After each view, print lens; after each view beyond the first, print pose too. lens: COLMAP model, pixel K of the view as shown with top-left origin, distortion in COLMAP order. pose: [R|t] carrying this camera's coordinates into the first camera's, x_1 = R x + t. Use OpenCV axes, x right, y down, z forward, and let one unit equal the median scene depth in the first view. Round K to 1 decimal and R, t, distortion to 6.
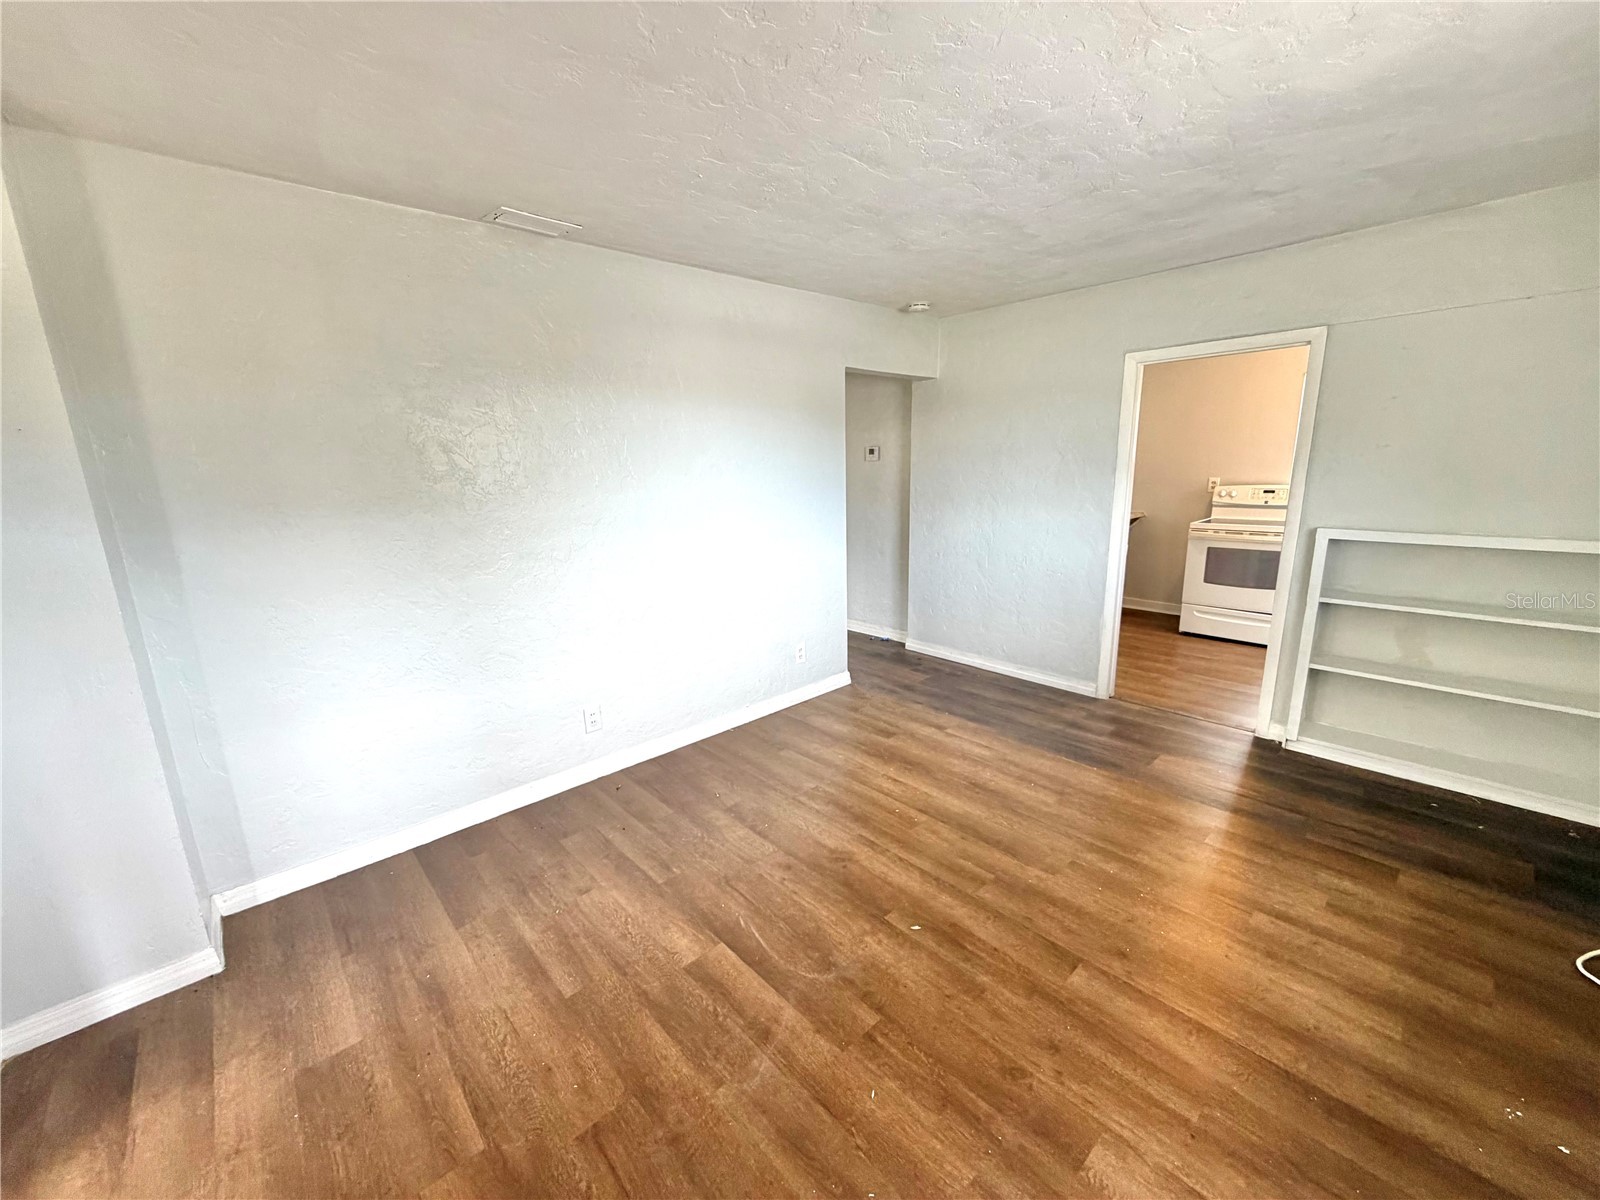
lens RADIAL K [[638.3, 0, 797.6], [0, 638.3, 601.0], [0, 0, 1]] dist [0.000951, 0.000606]
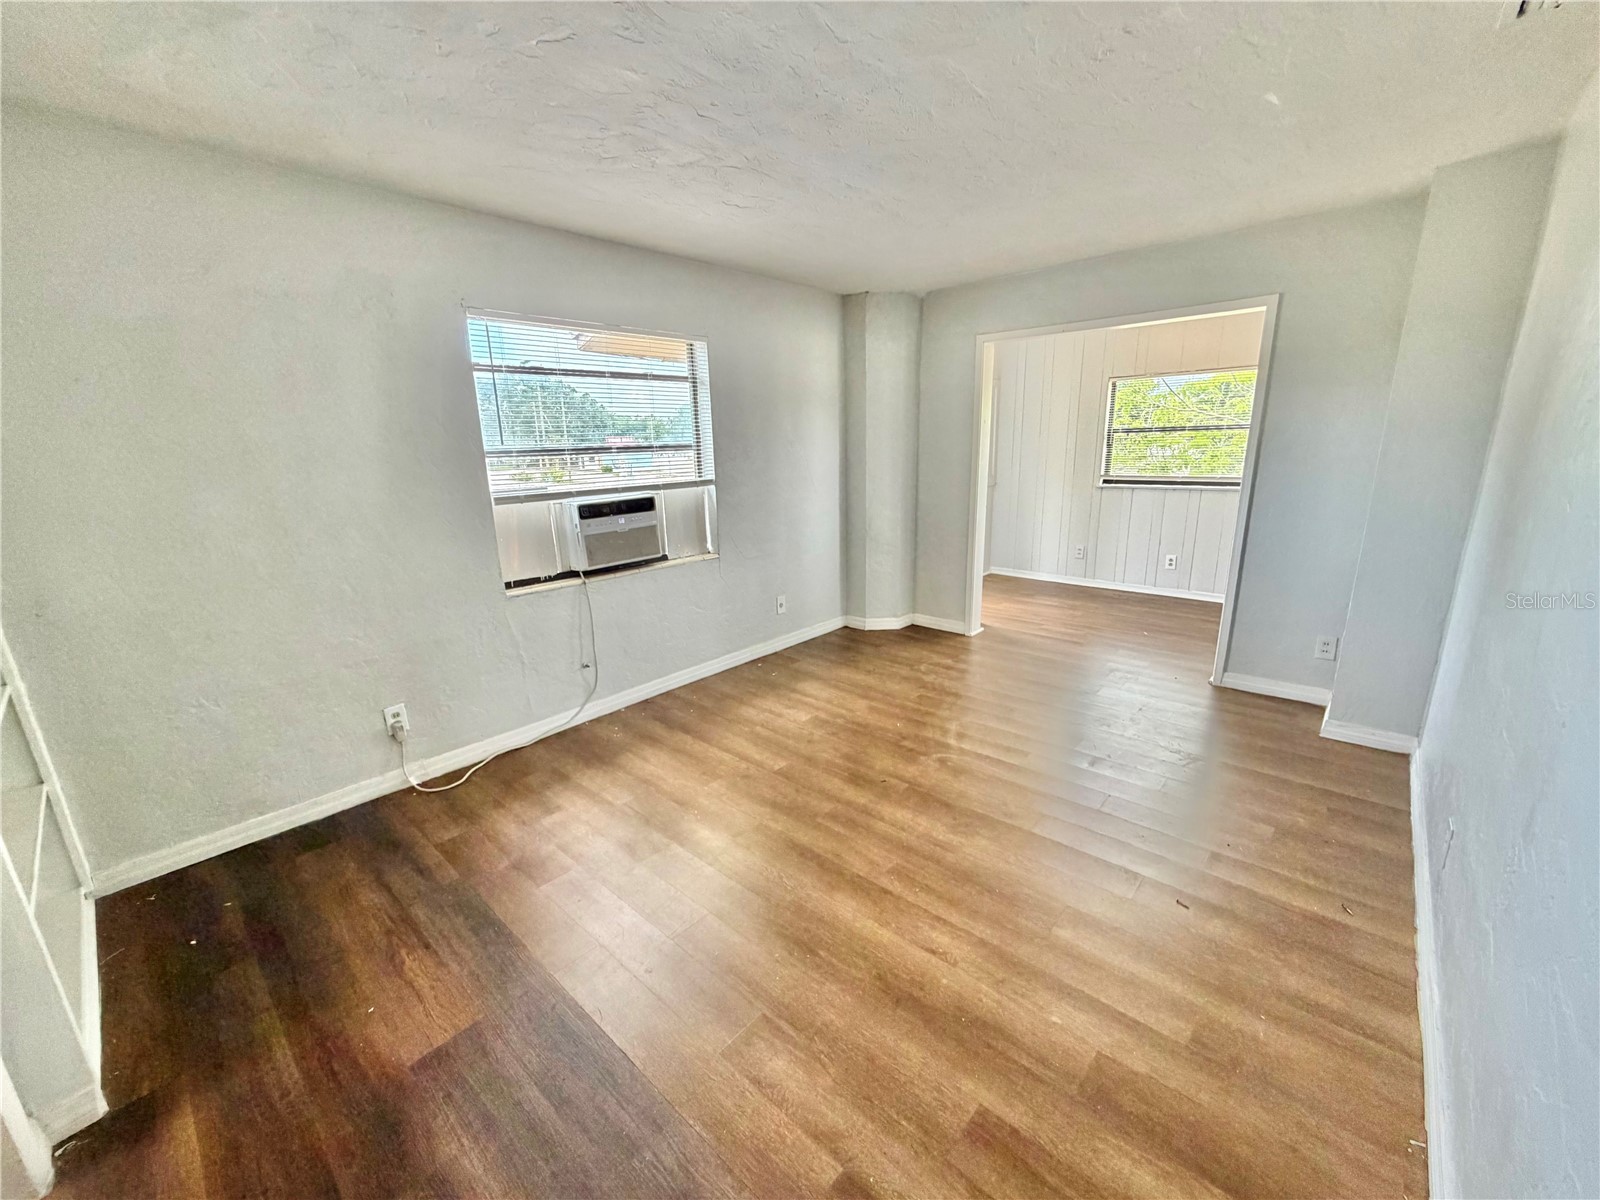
lens RADIAL K [[638.3, 0, 785.8], [0, 638.3, 597.8], [0, 0, 1]] dist [0.000951, 0.000606]
pose [[-0.995661, 0.069693, -0.061657, 0.419170], [0.034469, 0.891700, 0.451312, -0.413763], [0.086433, 0.447229, -0.890234, 1.879198]]
